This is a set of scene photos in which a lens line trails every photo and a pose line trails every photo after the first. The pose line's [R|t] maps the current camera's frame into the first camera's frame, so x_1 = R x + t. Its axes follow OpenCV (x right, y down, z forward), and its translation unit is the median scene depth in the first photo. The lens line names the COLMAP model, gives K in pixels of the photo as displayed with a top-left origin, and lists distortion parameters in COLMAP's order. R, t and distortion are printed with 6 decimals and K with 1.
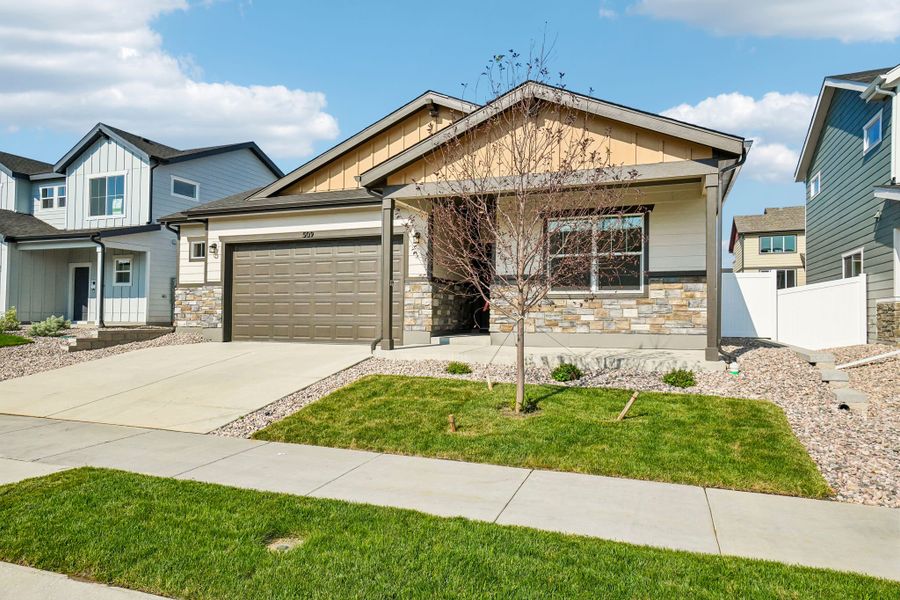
lens RADIAL K [[574.2, 0, 441.4], [0, 574.2, 298.3], [0, 0, 1]] dist [0.050528, 0.000106]
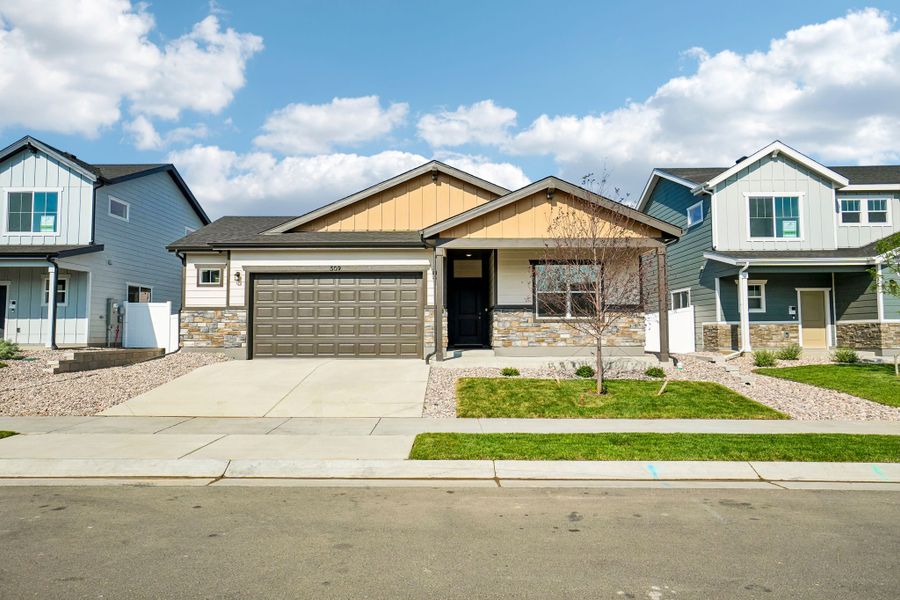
lens RADIAL K [[574.2, 0, 441.4], [0, 574.2, 298.3], [0, 0, 1]] dist [0.050528, 0.000106]
pose [[0.940387, 0.015073, 0.339772, -0.405894], [-0.004273, 0.999462, -0.032512, -0.008940], [-0.340080, 0.029122, 0.939946, -0.190749]]
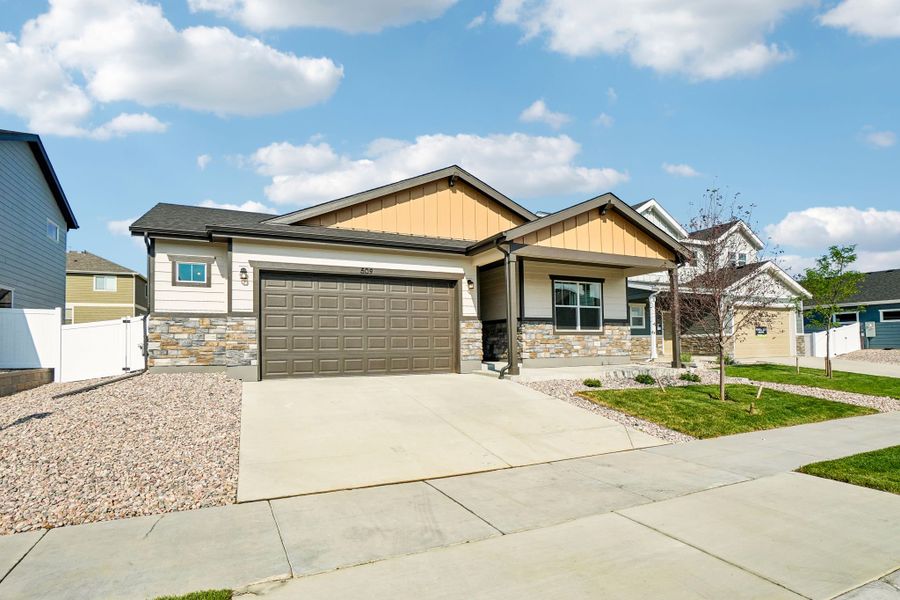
lens RADIAL K [[452.1, 0, 430.1], [0, 452.1, 328.5], [0, 0, 1]] dist [-0.004620, -0.000325]
pose [[0.705144, 0.016971, 0.708861, -0.682021], [-0.006476, 0.999826, -0.017496, 0.006027], [-0.709034, 0.007747, 0.705131, 0.329370]]
